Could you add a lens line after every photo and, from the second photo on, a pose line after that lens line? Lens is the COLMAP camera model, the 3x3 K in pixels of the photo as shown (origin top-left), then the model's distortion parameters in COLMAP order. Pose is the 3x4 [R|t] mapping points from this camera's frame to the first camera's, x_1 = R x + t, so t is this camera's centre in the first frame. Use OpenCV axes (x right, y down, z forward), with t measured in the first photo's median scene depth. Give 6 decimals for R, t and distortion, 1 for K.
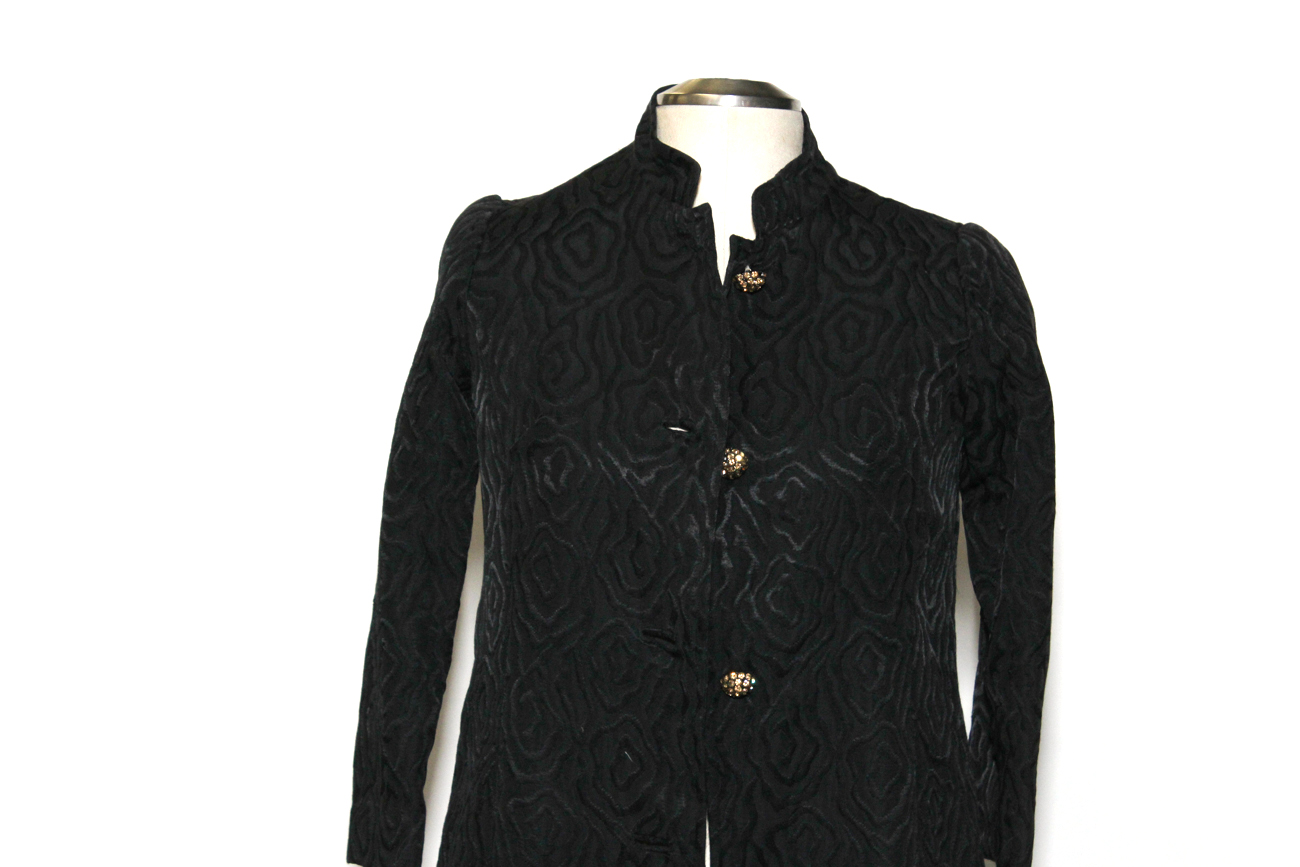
lens RADIAL K [[2922.2, 0, 657.7], [0, 2922.2, 427.3], [0, 0, 1]] dist [0.137348, 0.000000]
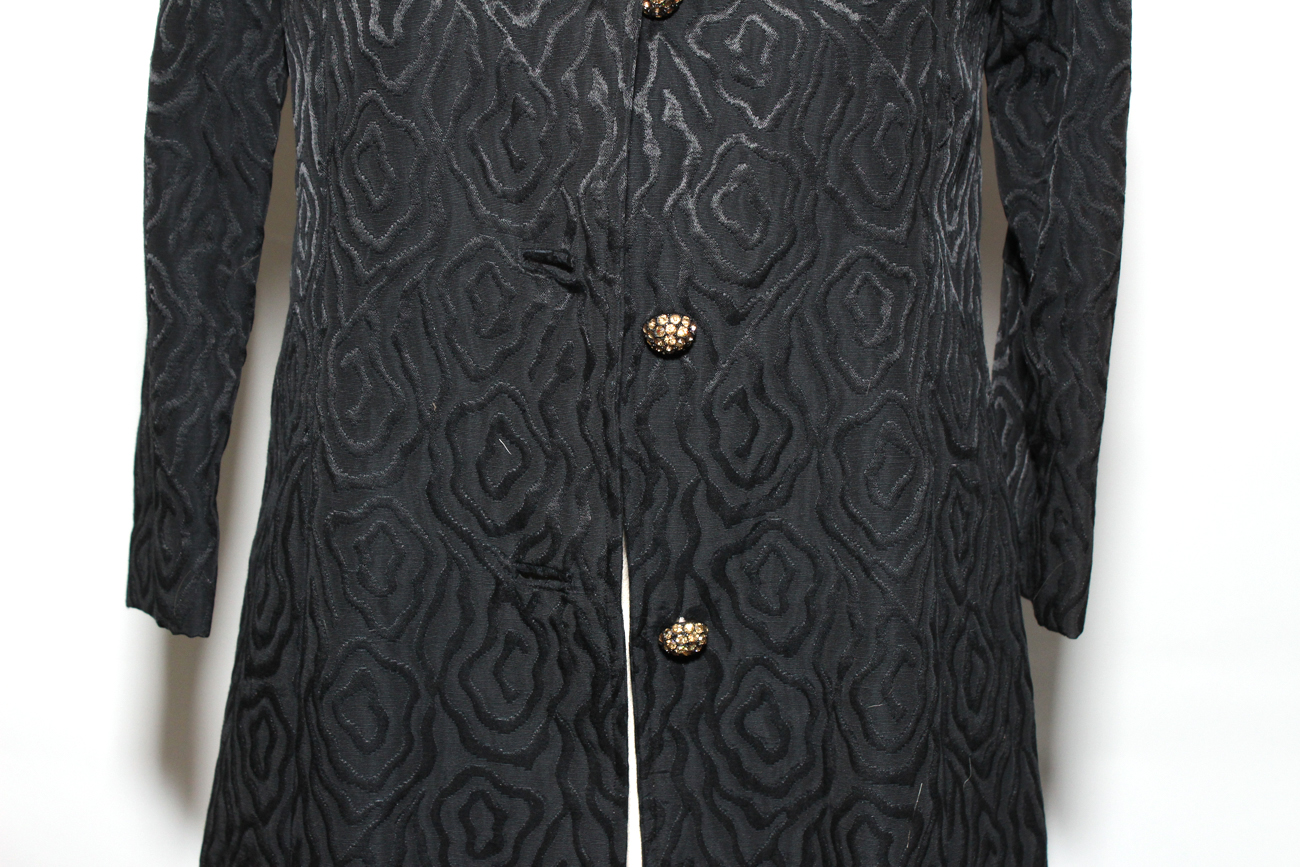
lens RADIAL K [[2055.3, 0, 624.8], [0, 2055.3, 389.8], [0, 0, 1]] dist [0.039867, 0.000000]
pose [[0.999920, -0.008441, 0.009471, 0.012820], [0.007961, 0.998738, 0.049581, 0.076719], [-0.009877, -0.049501, 0.998725, 0.535721]]
